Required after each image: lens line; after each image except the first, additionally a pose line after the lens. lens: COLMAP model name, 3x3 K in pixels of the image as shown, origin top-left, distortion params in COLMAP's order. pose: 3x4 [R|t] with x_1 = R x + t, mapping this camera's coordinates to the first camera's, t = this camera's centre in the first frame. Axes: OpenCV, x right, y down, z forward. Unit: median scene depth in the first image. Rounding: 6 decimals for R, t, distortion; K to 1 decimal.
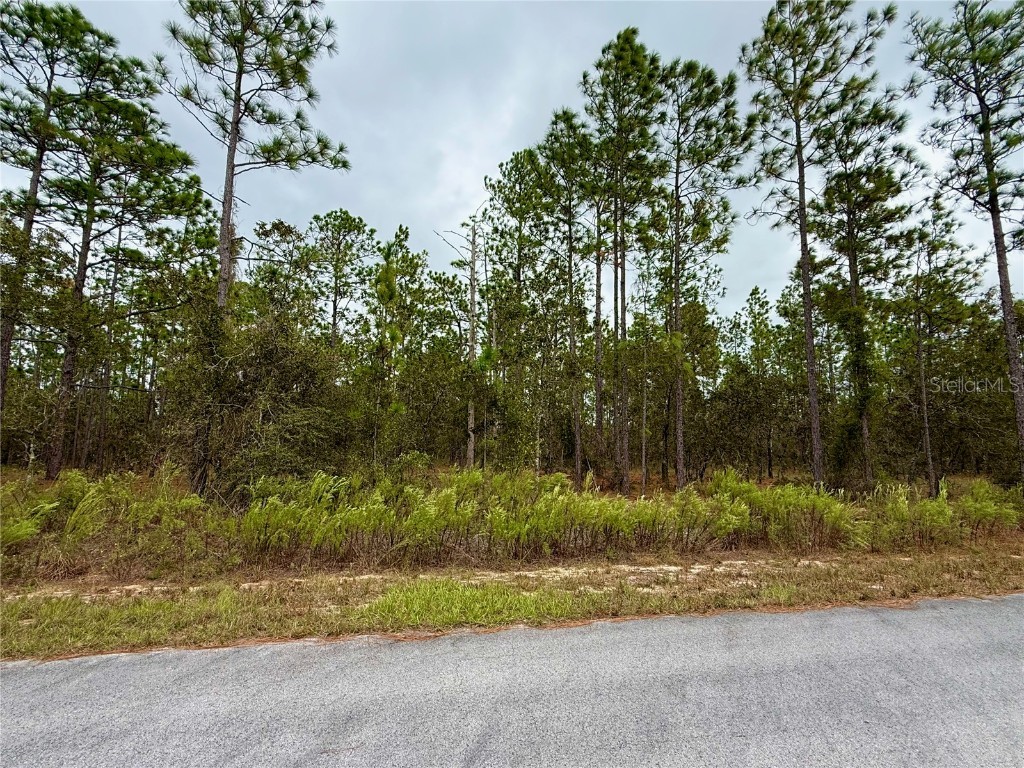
lens RADIAL K [[459.8, 0, 511.2], [0, 459.8, 383.7], [0, 0, 1]] dist [-0.001281, 0.000751]
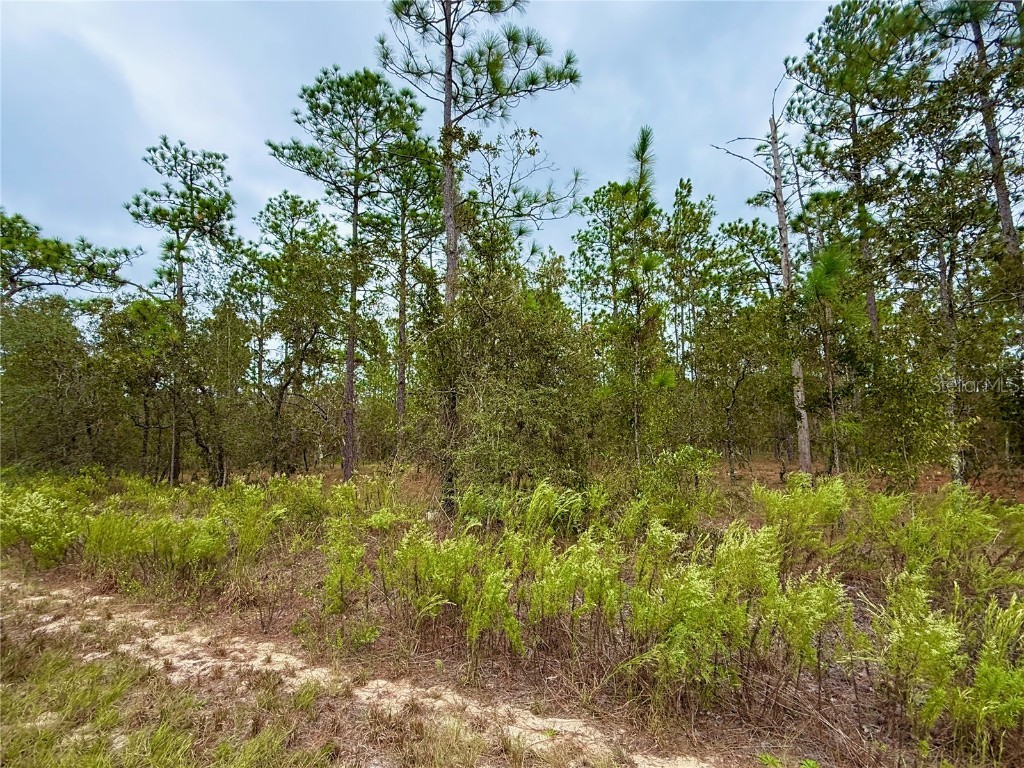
lens RADIAL K [[459.8, 0, 510.7], [0, 459.8, 387.1], [0, 0, 1]] dist [-0.001281, 0.000751]
pose [[0.795921, -0.087518, -0.599041, -0.011578], [0.103547, 0.994595, -0.007729, 0.016561], [0.596479, -0.055877, 0.800681, 0.124969]]
